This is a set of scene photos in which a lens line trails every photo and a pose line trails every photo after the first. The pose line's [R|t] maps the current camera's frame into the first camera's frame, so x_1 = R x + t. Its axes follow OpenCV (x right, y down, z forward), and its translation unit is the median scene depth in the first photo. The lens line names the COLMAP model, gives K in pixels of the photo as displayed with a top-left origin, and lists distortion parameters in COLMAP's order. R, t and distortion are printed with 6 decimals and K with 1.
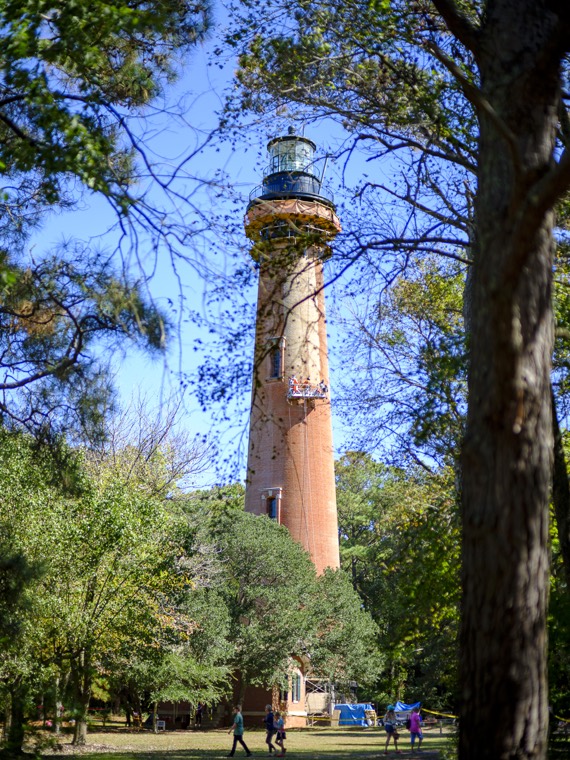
lens RADIAL K [[1096.7, 0, 285.0], [0, 1096.7, 380.0], [0, 0, 1]] dist [-0.011897, -0.012053]
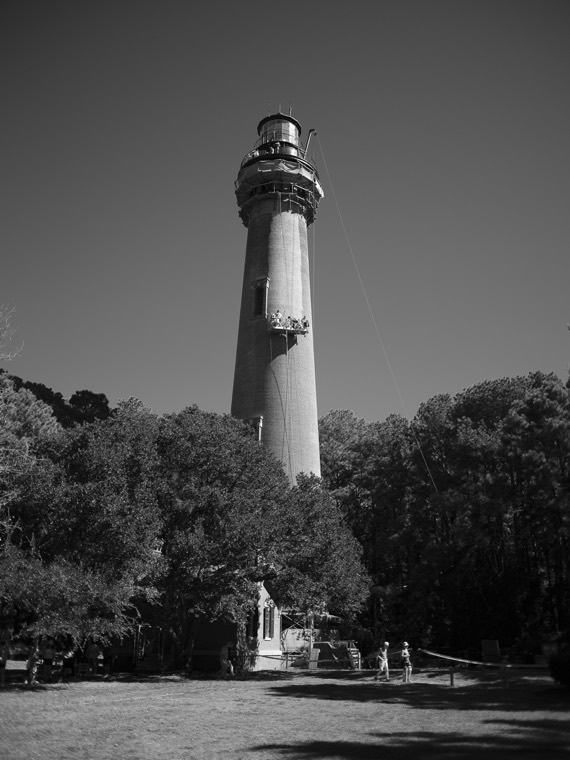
lens RADIAL K [[658.8, 0, 285.0], [0, 658.8, 380.0], [0, 0, 1]] dist [0.003158, 0.000155]
pose [[0.999649, -0.002955, -0.026337, 0.037404], [0.000621, 0.996102, -0.088205, 0.133496], [0.026495, 0.088158, 0.995754, 0.455240]]
